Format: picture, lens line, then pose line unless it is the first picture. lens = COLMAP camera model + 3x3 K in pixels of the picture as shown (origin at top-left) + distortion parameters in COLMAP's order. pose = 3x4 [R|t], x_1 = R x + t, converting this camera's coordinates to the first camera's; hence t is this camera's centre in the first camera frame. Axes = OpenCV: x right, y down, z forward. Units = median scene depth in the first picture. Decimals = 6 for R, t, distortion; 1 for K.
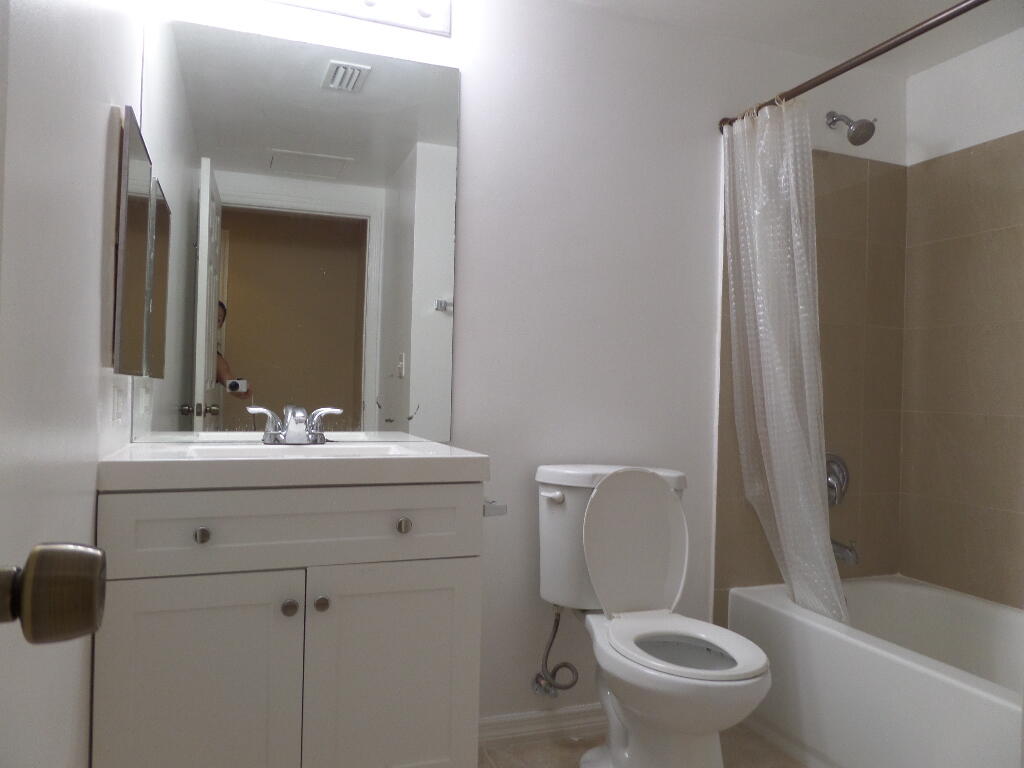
lens RADIAL K [[753.3, 0, 512.0], [0, 753.3, 384.0], [0, 0, 1]] dist [-0.006101, 0.002202]
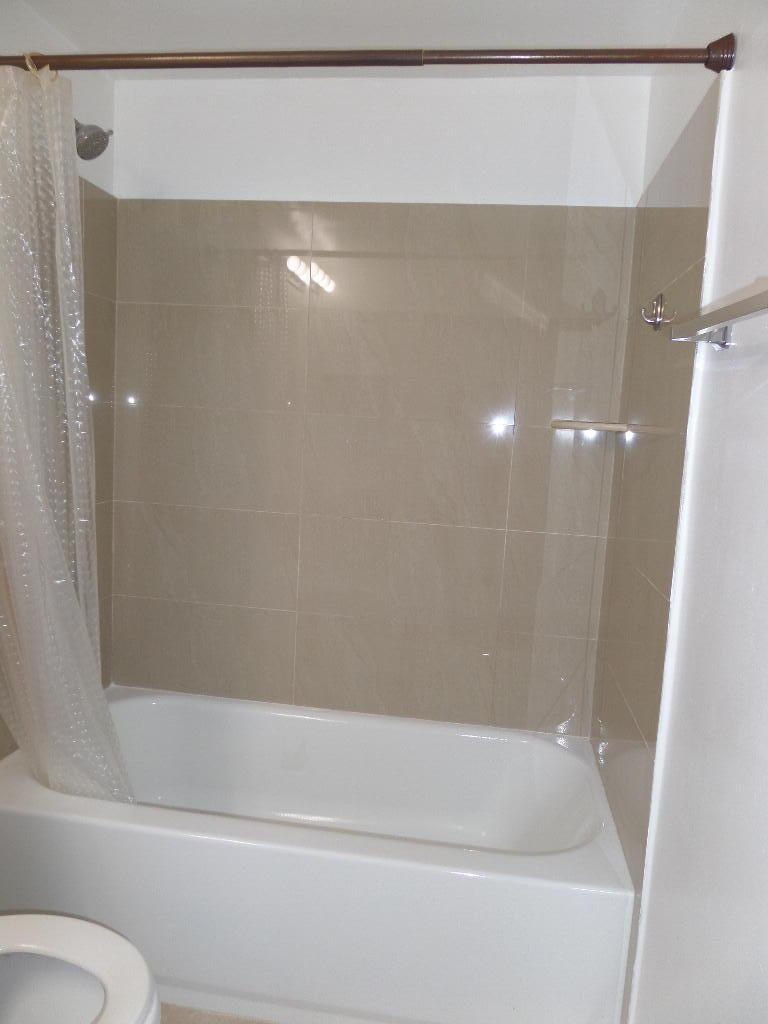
lens RADIAL K [[753.3, 0, 384.0], [0, 753.3, 512.0], [0, 0, 1]] dist [-0.006101, 0.002202]
pose [[0.500792, -0.101048, 0.859649, -0.072776], [-0.051788, 0.987885, 0.146291, -0.107847], [-0.864017, -0.117781, 0.489492, 0.383454]]
